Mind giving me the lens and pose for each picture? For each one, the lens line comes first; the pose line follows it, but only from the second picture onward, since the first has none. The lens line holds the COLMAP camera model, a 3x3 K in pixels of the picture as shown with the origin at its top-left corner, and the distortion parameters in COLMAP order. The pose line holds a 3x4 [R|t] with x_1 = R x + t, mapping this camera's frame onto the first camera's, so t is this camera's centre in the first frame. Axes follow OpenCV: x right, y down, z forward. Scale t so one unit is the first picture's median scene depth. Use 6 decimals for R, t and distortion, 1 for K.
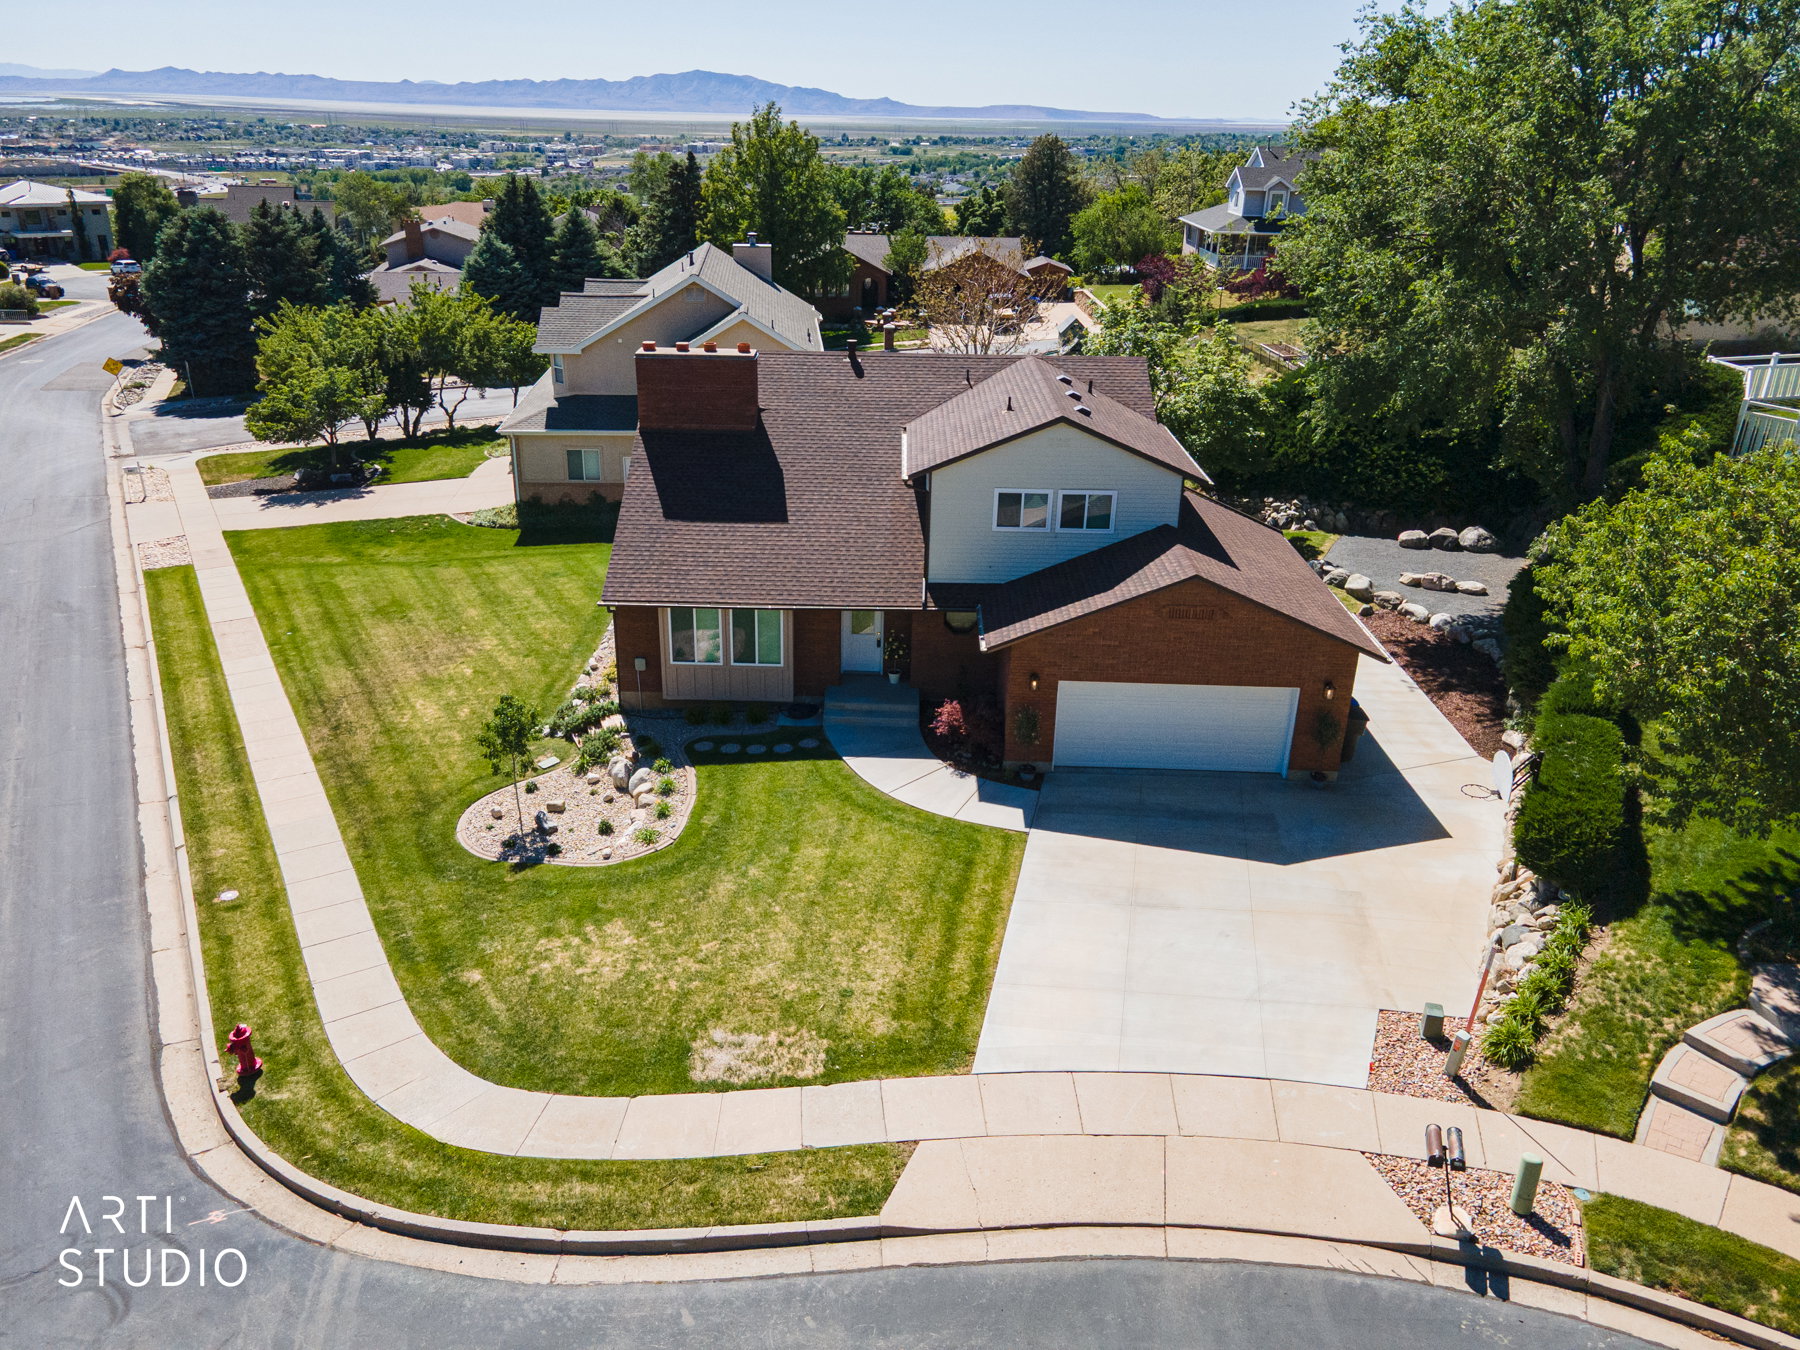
lens RADIAL K [[1253.5, 0, 891.6], [0, 1253.5, 679.3], [0, 0, 1]] dist [0.003654, 0.060124]
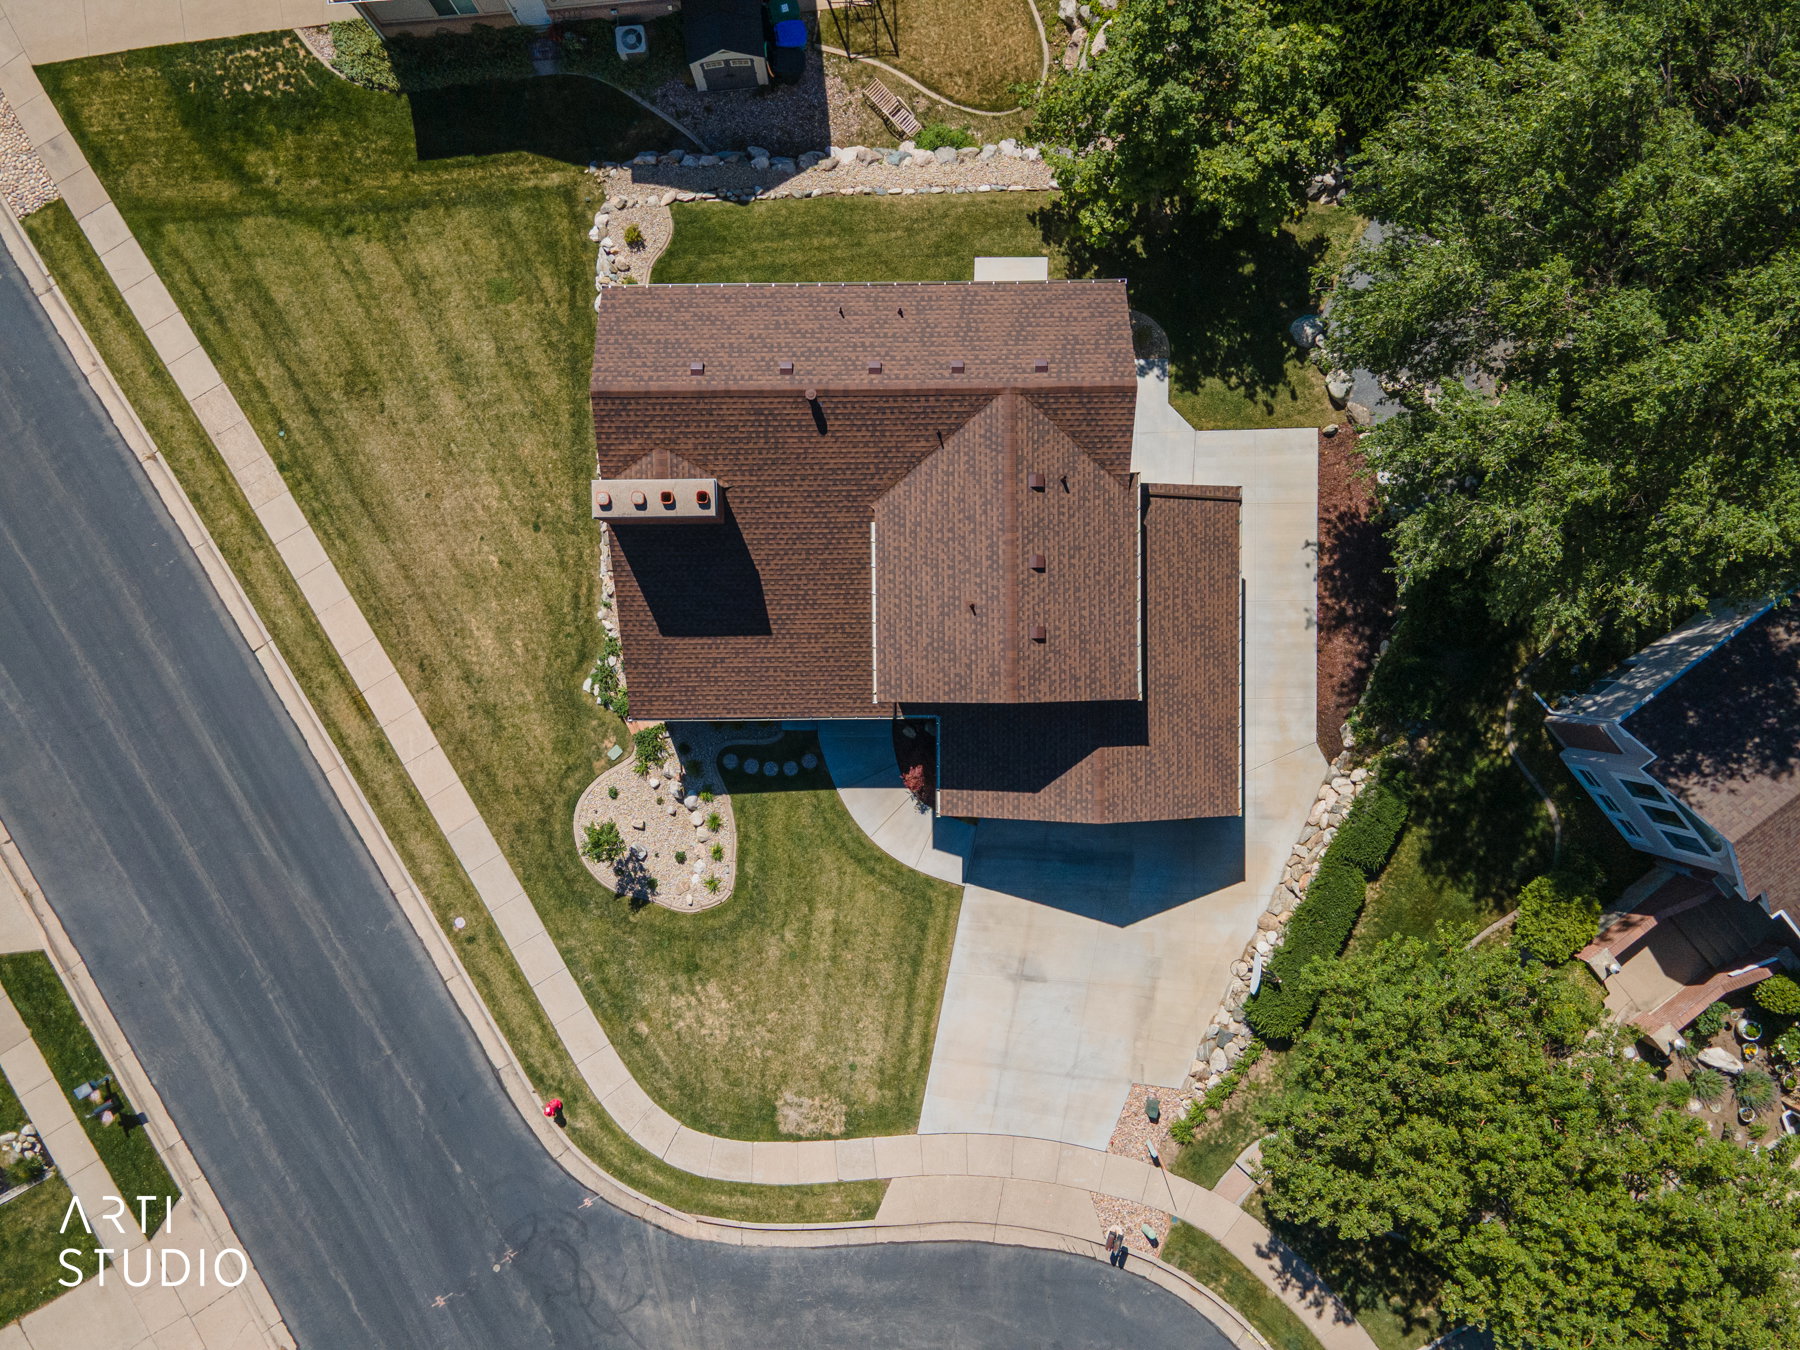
lens RADIAL K [[1253.5, 0, 891.6], [0, 1253.5, 679.3], [0, 0, 1]] dist [0.003654, 0.060124]
pose [[0.999656, -0.018478, -0.018607, 0.056441], [0.024699, 0.425079, 0.904819, -1.418154], [-0.008810, -0.904968, 0.425389, 0.614363]]
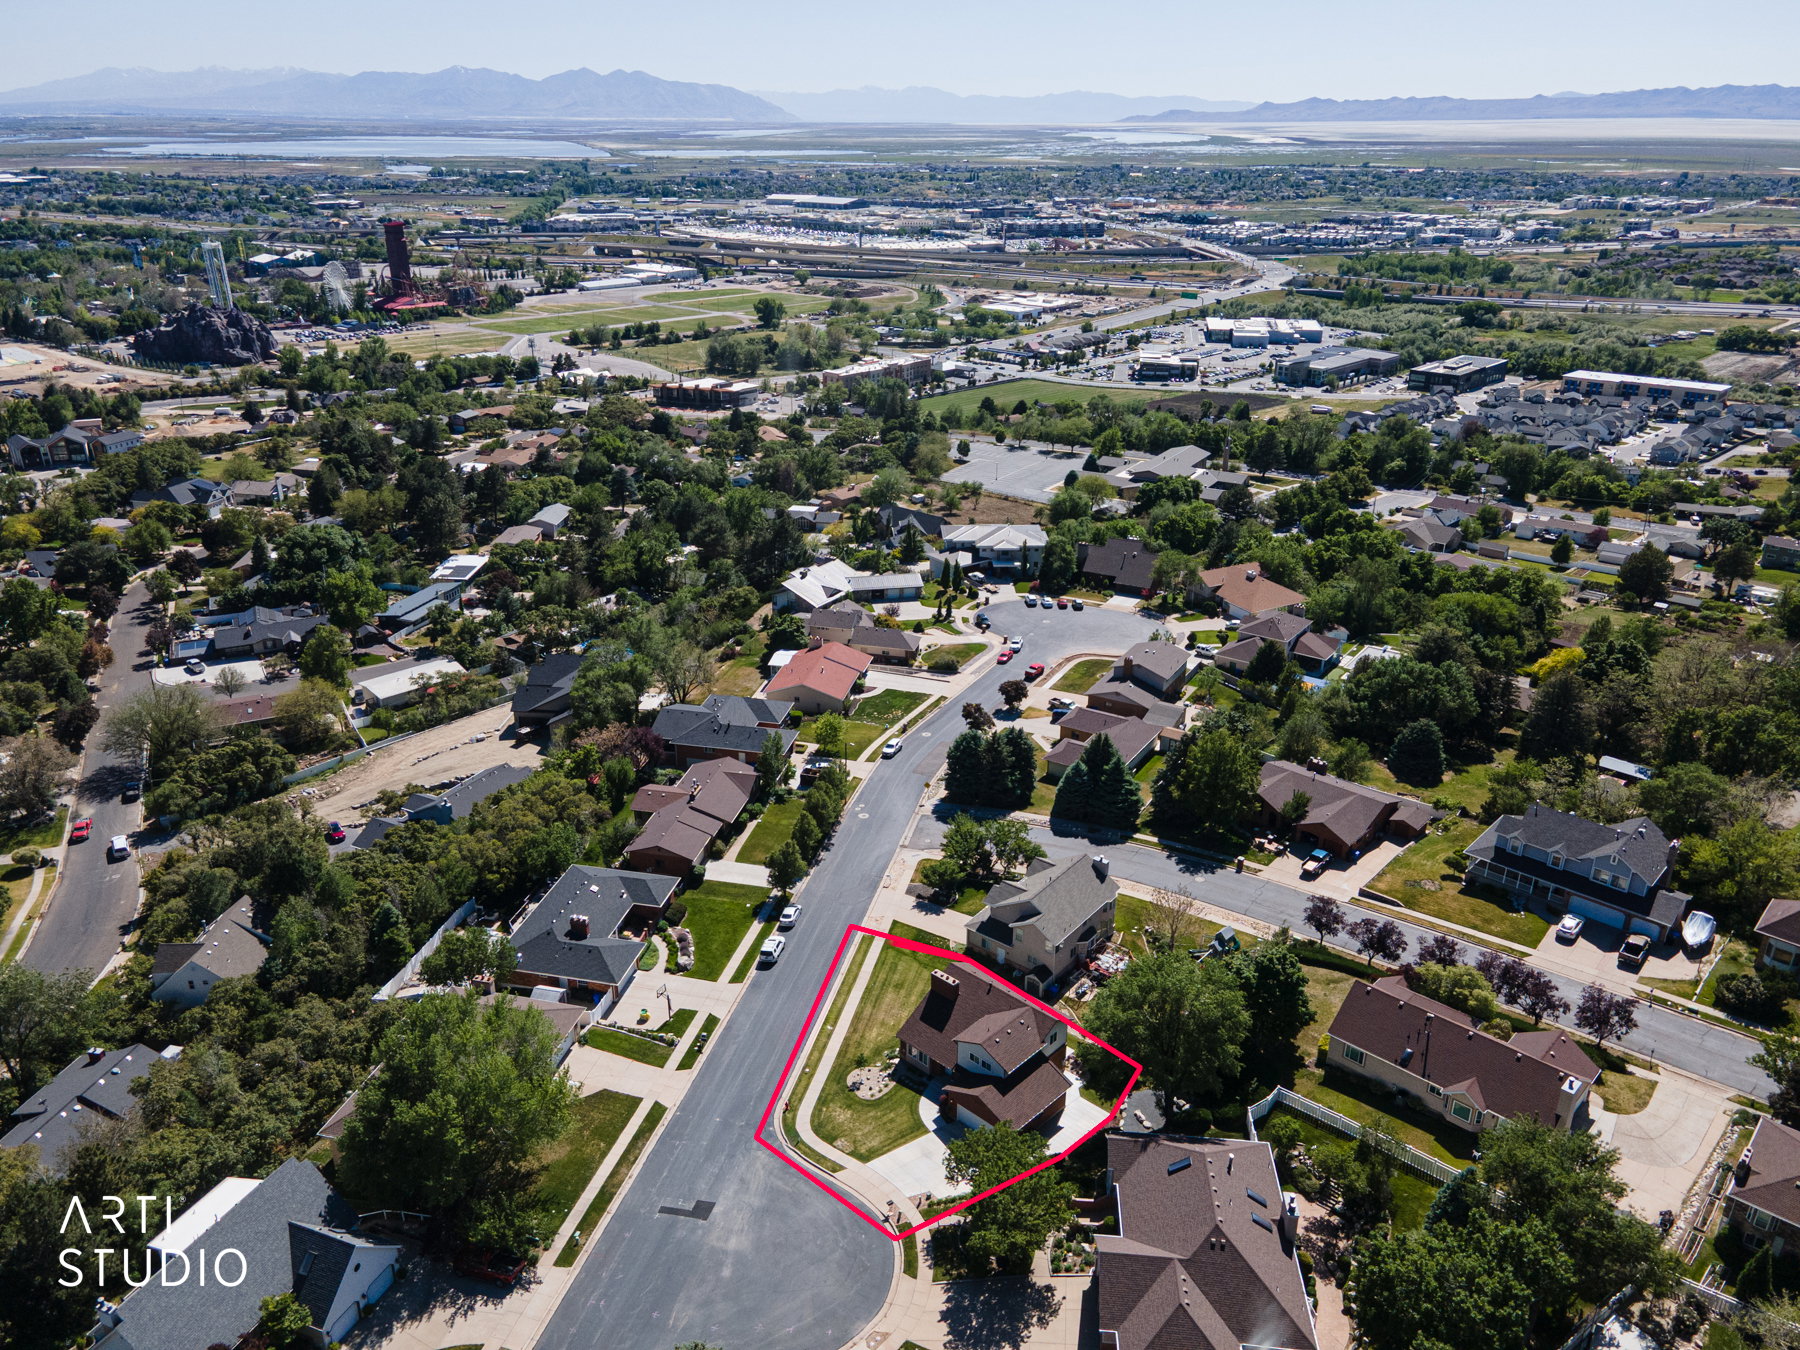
lens RADIAL K [[1253.5, 0, 891.6], [0, 1253.5, 679.3], [0, 0, 1]] dist [0.003654, 0.060124]
pose [[0.734349, 0.237914, -0.635711, 2.654538], [-0.264443, 0.962839, 0.054868, -1.771471], [0.625141, 0.127817, 0.769975, -2.983881]]
